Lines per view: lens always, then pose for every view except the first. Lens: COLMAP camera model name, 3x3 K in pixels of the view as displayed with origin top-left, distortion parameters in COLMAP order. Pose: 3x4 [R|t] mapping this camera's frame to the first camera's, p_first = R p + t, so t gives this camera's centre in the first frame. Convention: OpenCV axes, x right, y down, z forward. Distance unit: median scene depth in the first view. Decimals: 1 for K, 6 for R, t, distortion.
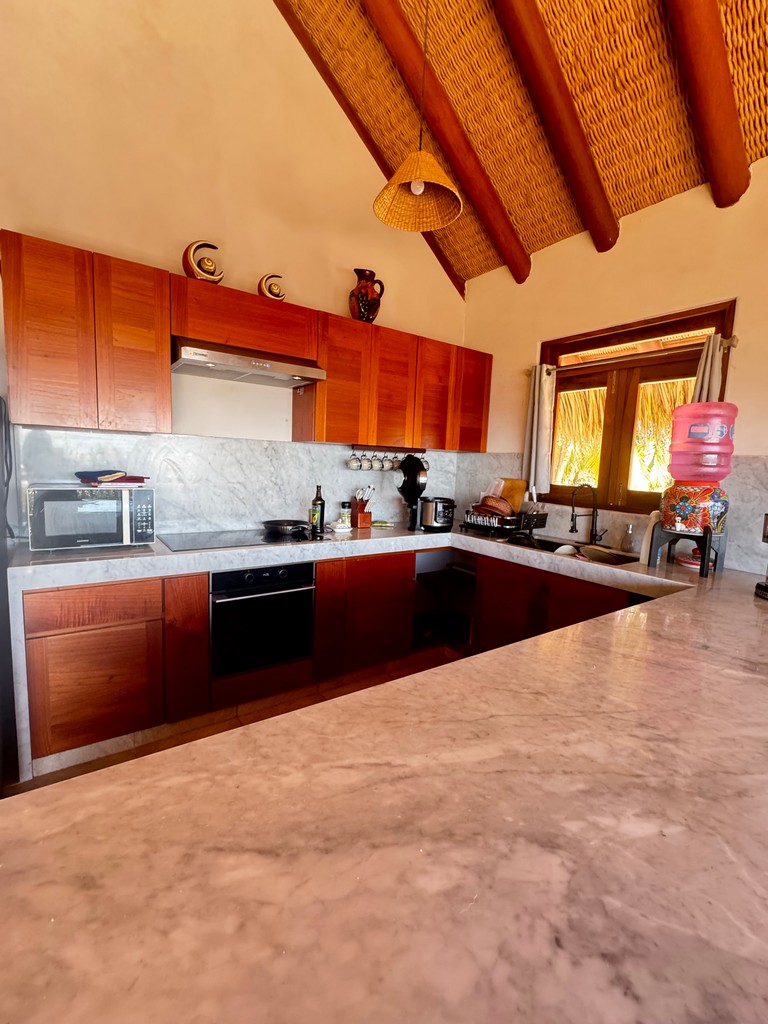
lens RADIAL K [[448.4, 0, 379.7], [0, 448.4, 512.8], [0, 0, 1]] dist [-0.002451, -0.000403]
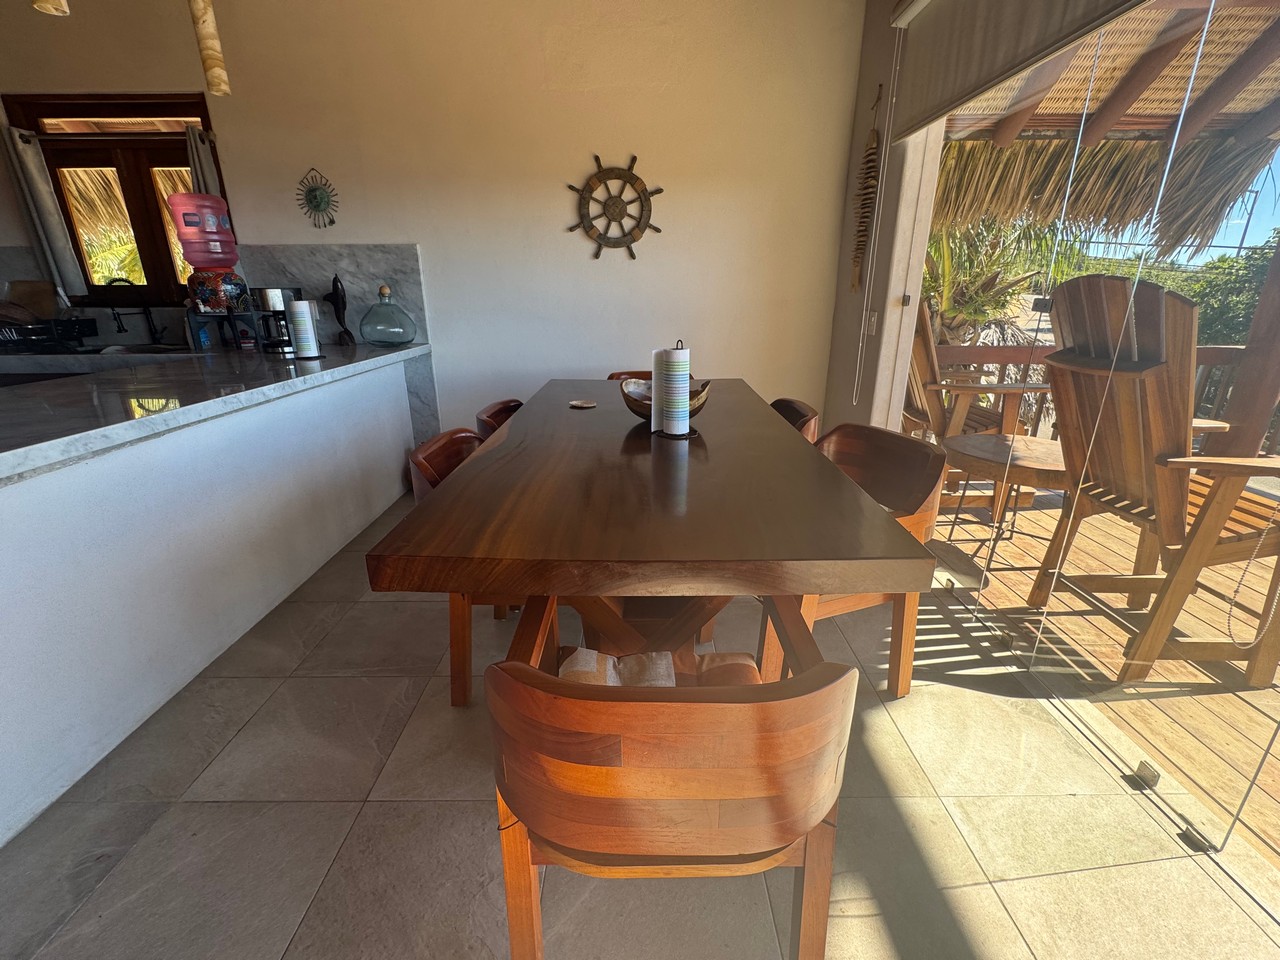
lens RADIAL K [[560.5, 0, 634.2], [0, 560.5, 484.9], [0, 0, 1]] dist [-0.002451, -0.000403]
pose [[0.566355, -0.313392, 0.762252, 0.038042], [0.123712, 0.946729, 0.297320, 0.129183], [-0.814824, -0.074089, 0.574955, -0.590009]]
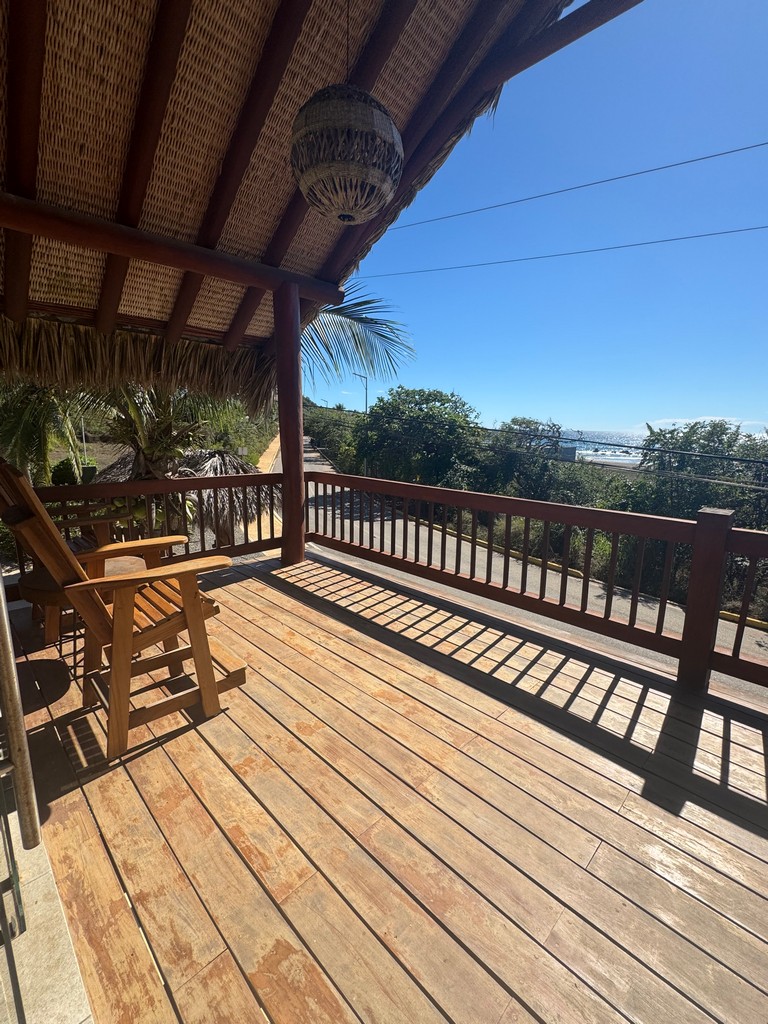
lens RADIAL K [[448.4, 0, 383.0], [0, 448.4, 512.3], [0, 0, 1]] dist [-0.002451, -0.000403]
pose [[-0.182364, -0.231482, 0.955594, 0.181041], [0.088888, 0.964030, 0.250489, 0.136500], [-0.979205, 0.130621, -0.155229, -1.073794]]
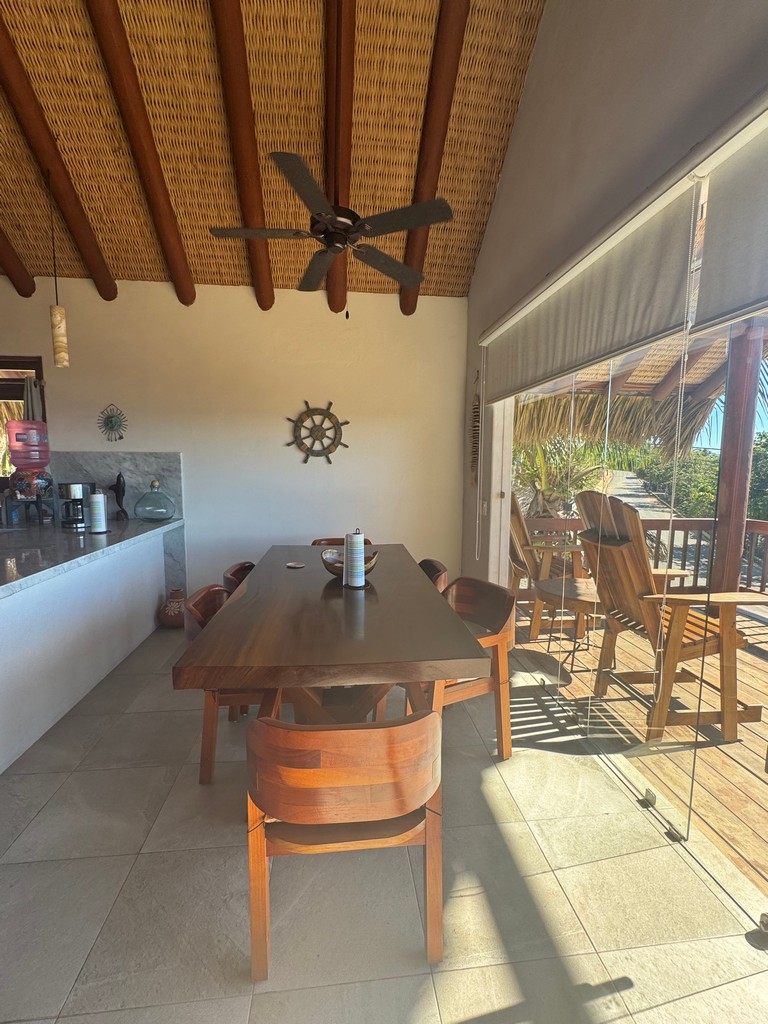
lens RADIAL K [[448.4, 0, 380.8], [0, 448.4, 511.6], [0, 0, 1]] dist [-0.002451, -0.000403]
pose [[0.474406, -0.131935, 0.870363, -0.097627], [0.114438, 0.989558, 0.087627, 0.070118], [-0.872836, 0.058031, 0.484551, -0.697932]]
